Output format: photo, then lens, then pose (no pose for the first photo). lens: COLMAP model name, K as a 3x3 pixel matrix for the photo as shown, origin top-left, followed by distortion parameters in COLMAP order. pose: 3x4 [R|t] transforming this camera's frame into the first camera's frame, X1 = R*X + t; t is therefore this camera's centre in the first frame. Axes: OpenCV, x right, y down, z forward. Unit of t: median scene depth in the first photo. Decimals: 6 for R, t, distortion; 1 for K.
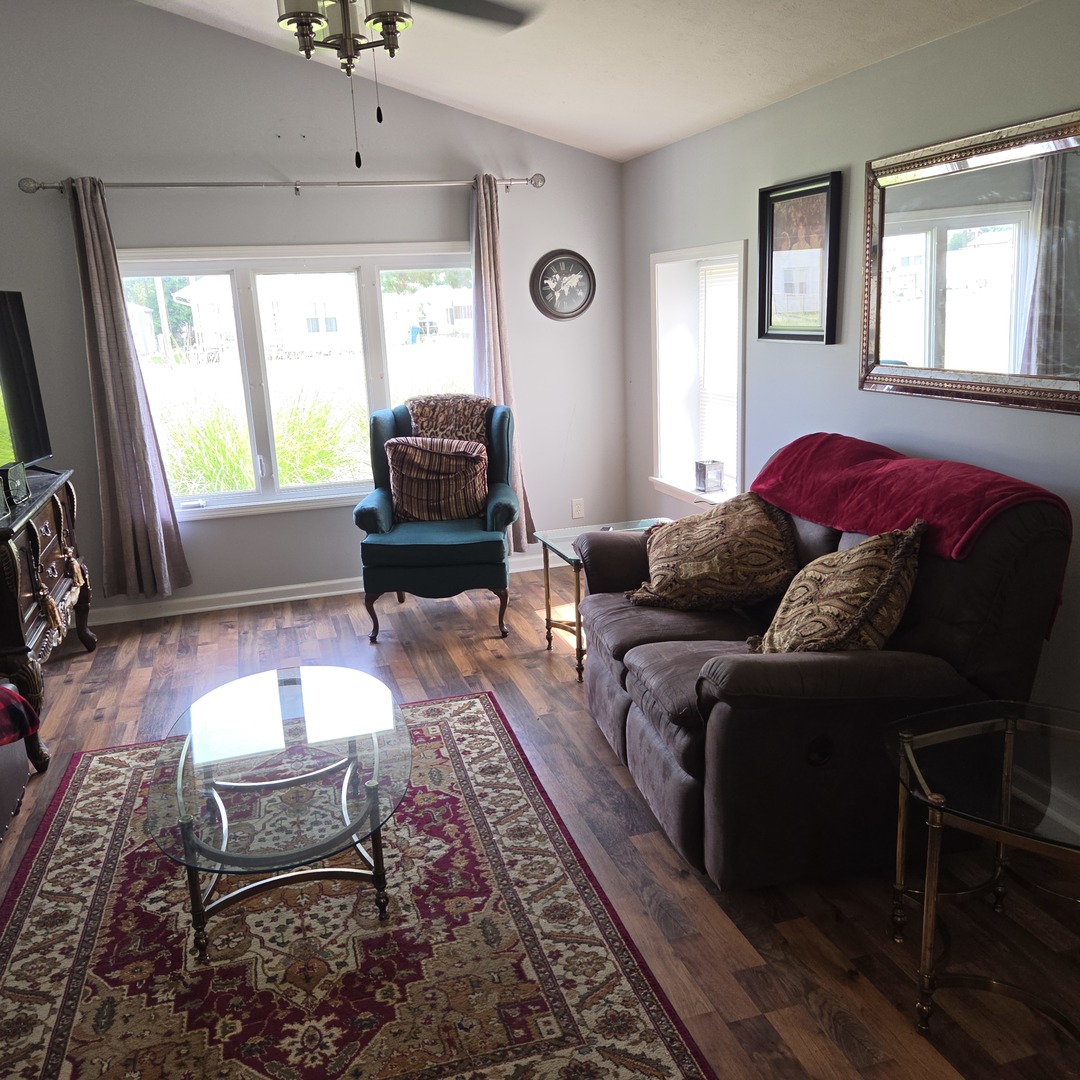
lens RADIAL K [[961.8, 0, 536.0], [0, 961.8, 537.2], [0, 0, 1]] dist [0.073462, -0.061589]
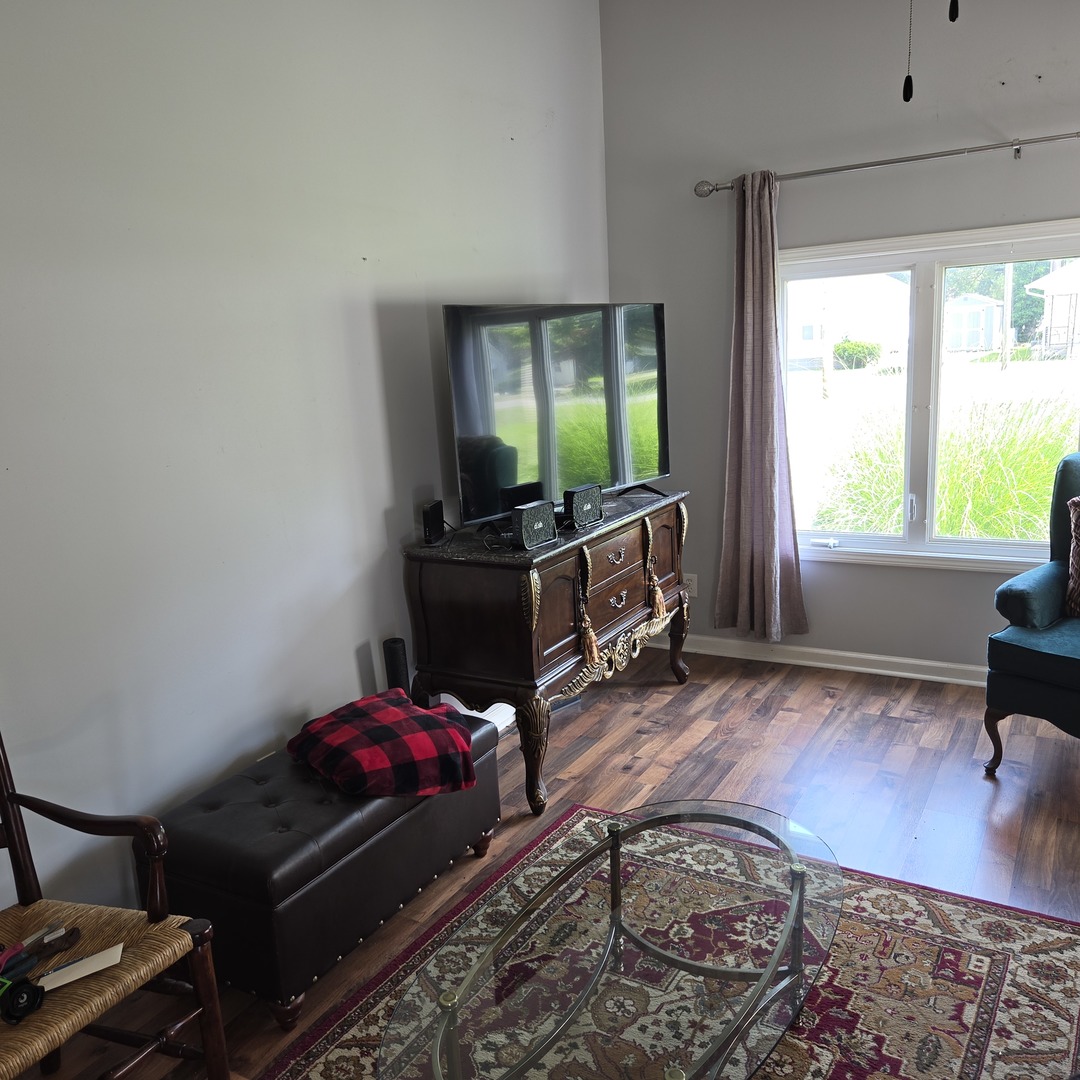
lens RADIAL K [[961.8, 0, 536.0], [0, 961.8, 537.2], [0, 0, 1]] dist [0.073462, -0.061589]
pose [[0.679551, 0.150442, -0.718038, 0.096374], [-0.143799, 0.987077, 0.070719, -0.068883], [0.719397, 0.055195, 0.692402, 0.249151]]
